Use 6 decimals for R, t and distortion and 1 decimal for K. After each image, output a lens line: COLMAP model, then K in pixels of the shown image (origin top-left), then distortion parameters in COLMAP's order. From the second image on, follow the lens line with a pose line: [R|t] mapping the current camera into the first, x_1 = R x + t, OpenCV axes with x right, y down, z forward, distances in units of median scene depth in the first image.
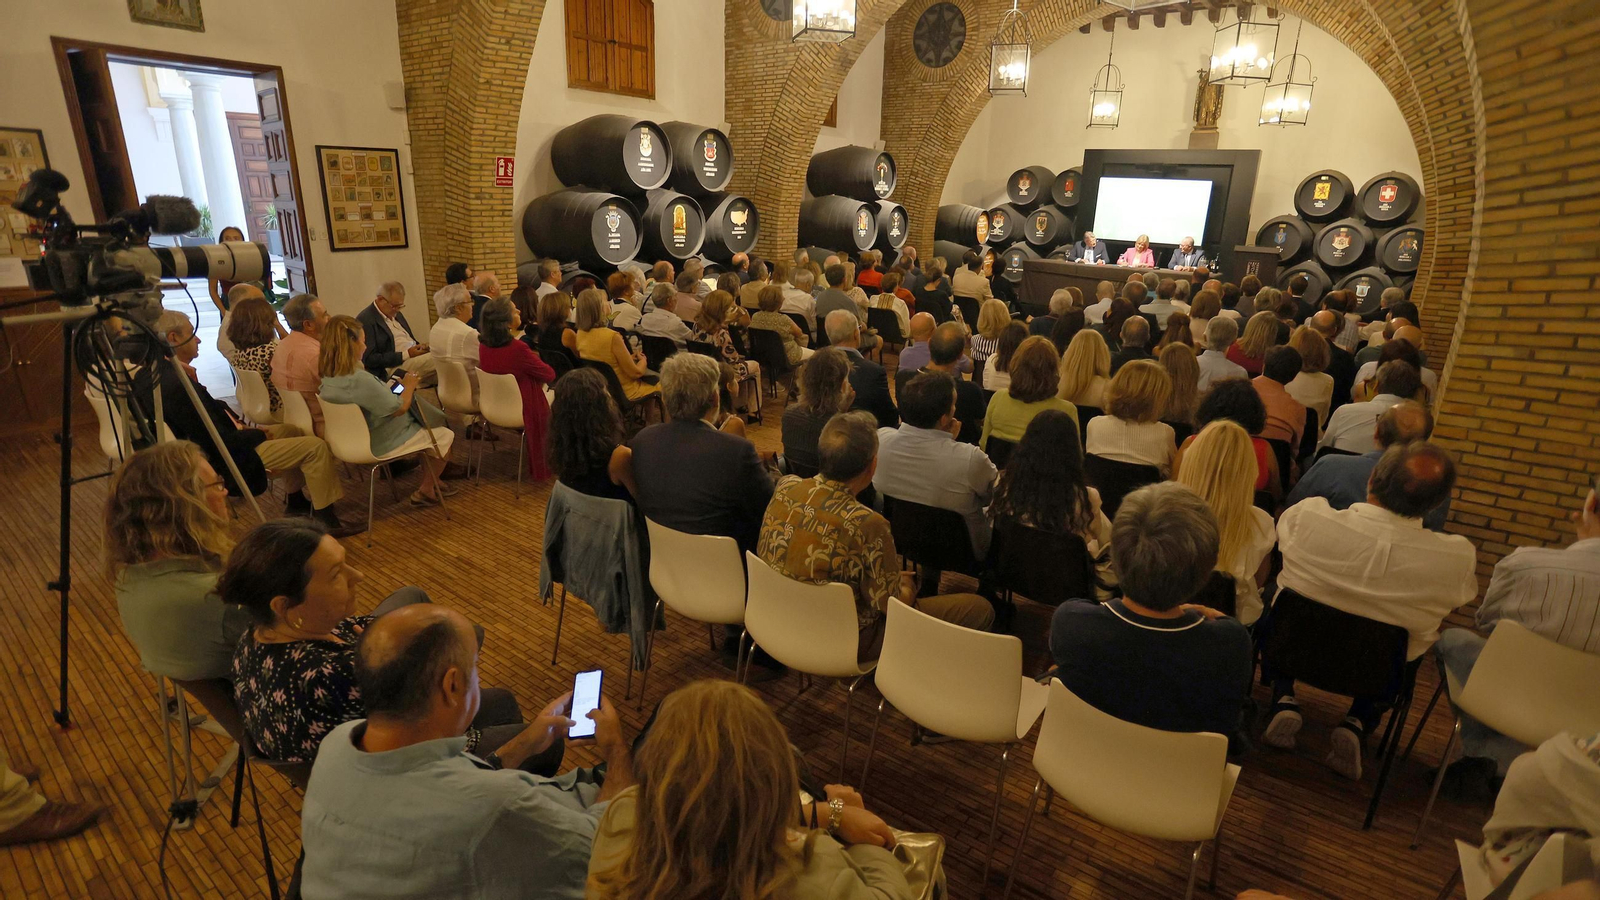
lens RADIAL K [[802.4, 0, 792.2], [0, 802.4, 477.3], [0, 0, 1]] dist [-0.076202, 0.033619]
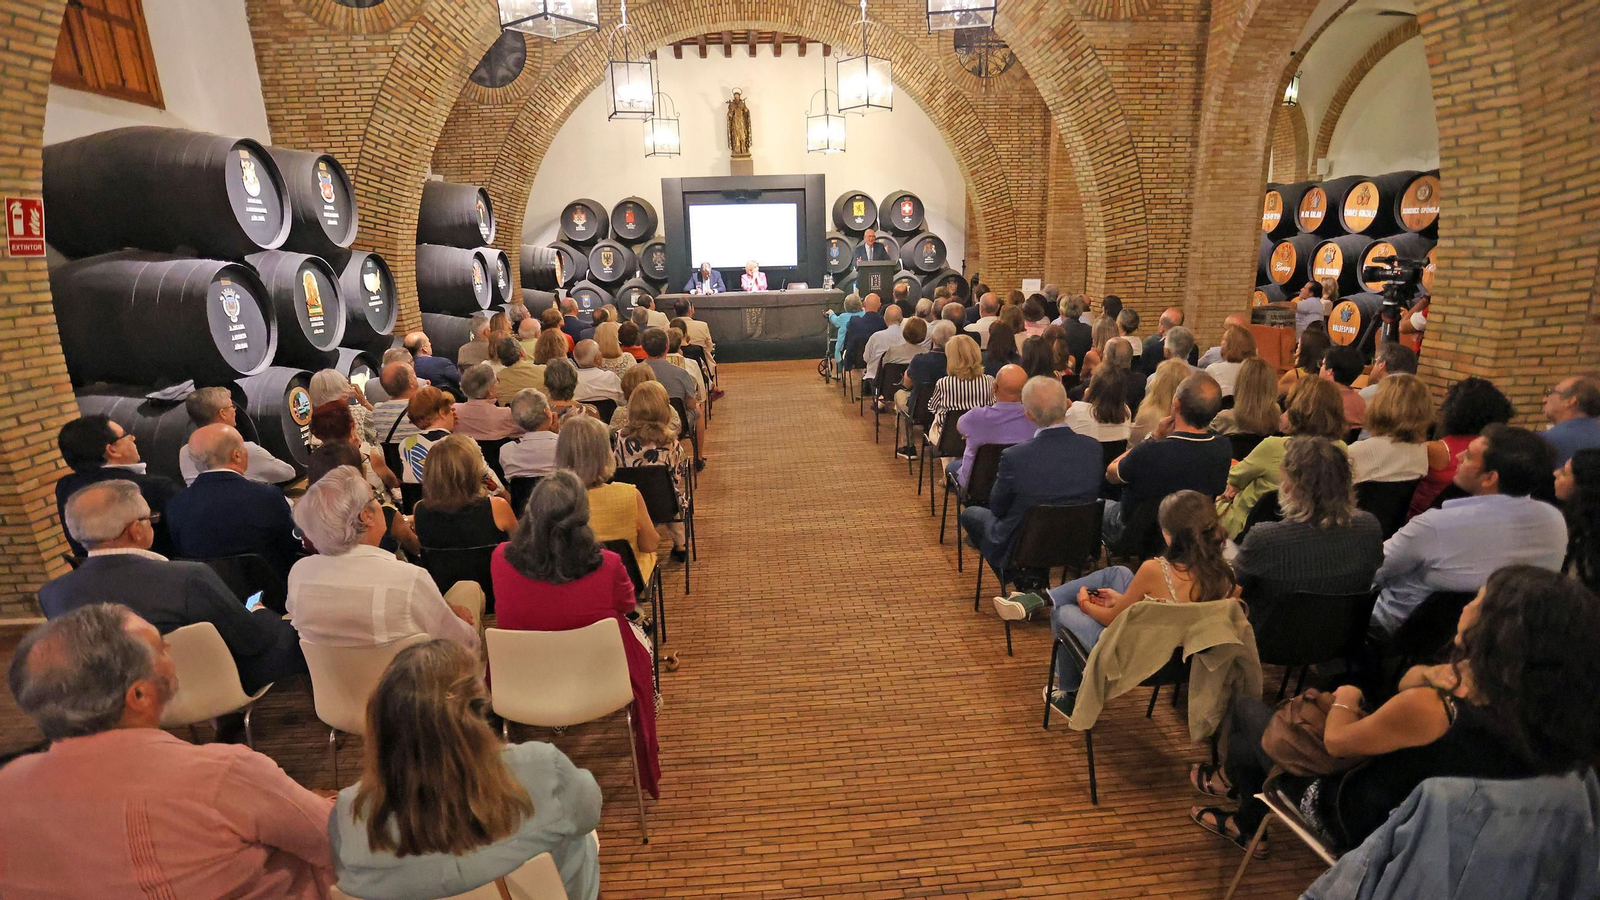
lens RADIAL K [[802.4, 0, 792.2], [0, 802.4, 477.3], [0, 0, 1]] dist [-0.076202, 0.033619]
pose [[0.734240, -0.241585, 0.634451, -0.307942], [0.267707, 0.961846, 0.056436, -0.115077], [-0.623878, 0.128410, 0.770900, 0.296069]]
